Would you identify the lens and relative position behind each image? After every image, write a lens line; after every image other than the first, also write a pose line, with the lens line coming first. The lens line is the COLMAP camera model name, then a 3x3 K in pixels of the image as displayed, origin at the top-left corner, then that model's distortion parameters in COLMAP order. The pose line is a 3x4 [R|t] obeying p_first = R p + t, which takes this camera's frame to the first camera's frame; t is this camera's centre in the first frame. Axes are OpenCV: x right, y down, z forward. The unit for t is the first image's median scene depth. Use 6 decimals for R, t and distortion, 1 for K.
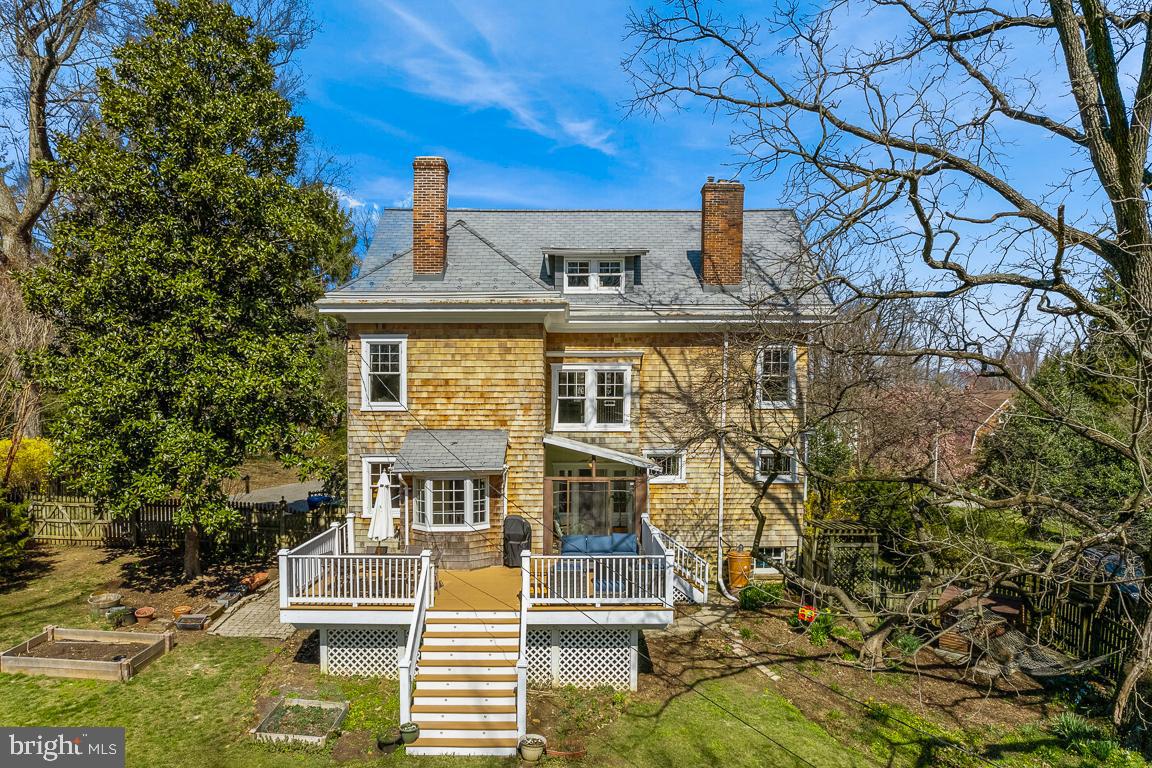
lens RADIAL K [[760.1, 0, 578.7], [0, 760.1, 466.4], [0, 0, 1]] dist [-0.063457, 0.041793]
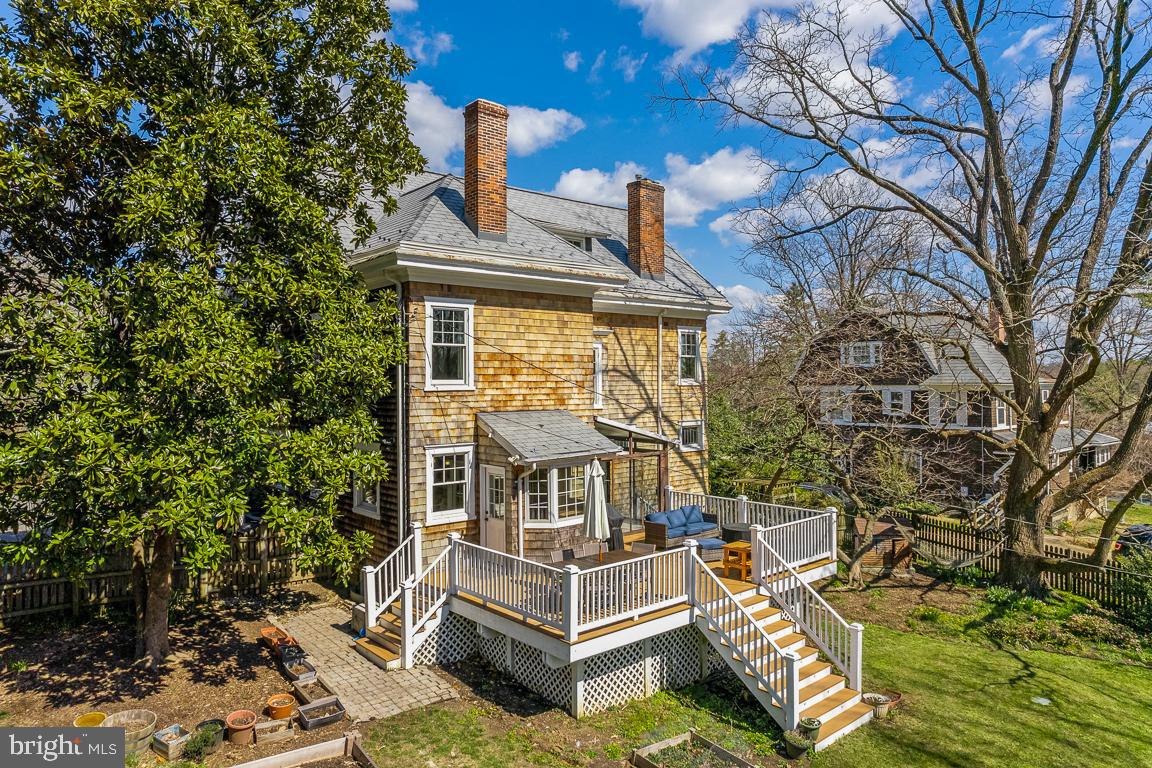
lens RADIAL K [[745.0, 0, 571.1], [0, 745.0, 381.3], [0, 0, 1]] dist [-0.058493, 0.040937]
pose [[0.762637, -0.006143, 0.646798, -0.676637], [0.065190, 0.995593, -0.067410, -0.020704], [-0.643534, 0.093574, 0.759677, 0.304414]]
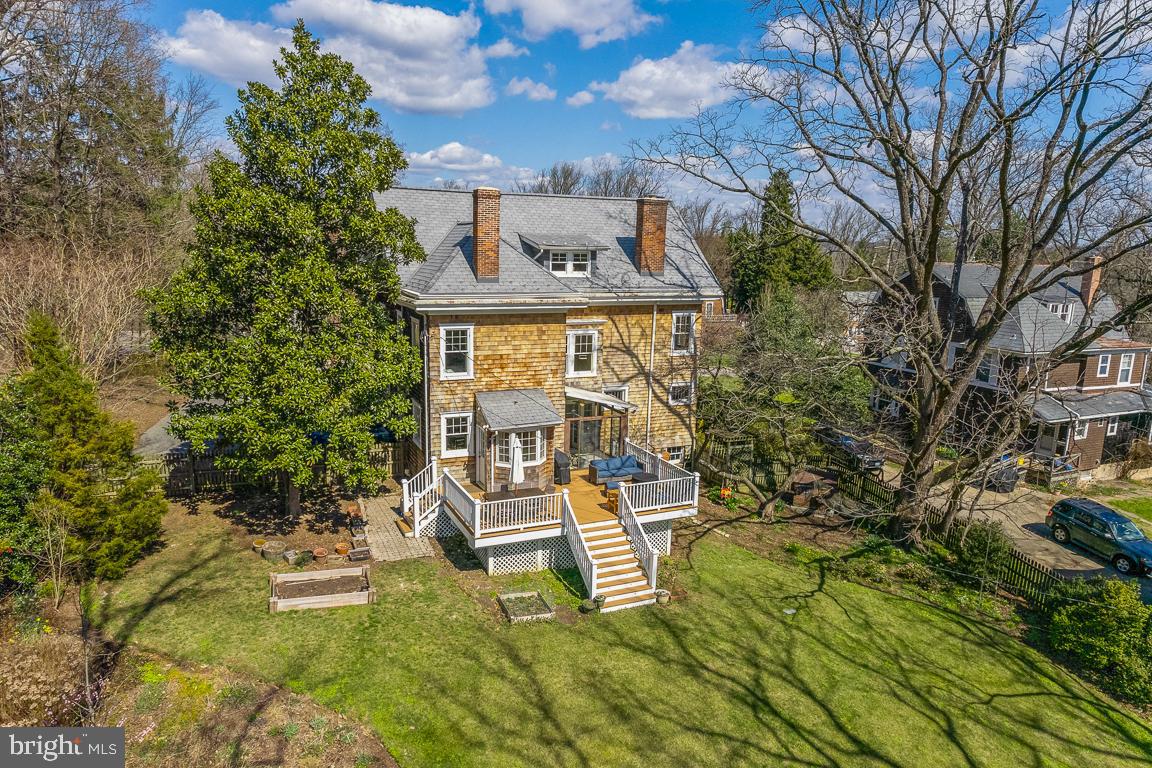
lens RADIAL K [[760.9, 0, 575.6], [0, 760.9, 418.5], [0, 0, 1]] dist [-0.046139, 0.000051]
pose [[0.910325, -0.072857, 0.407430, -0.619248], [0.010610, 0.988169, 0.153000, -0.209345], [-0.413757, -0.134957, 0.900329, -0.309835]]
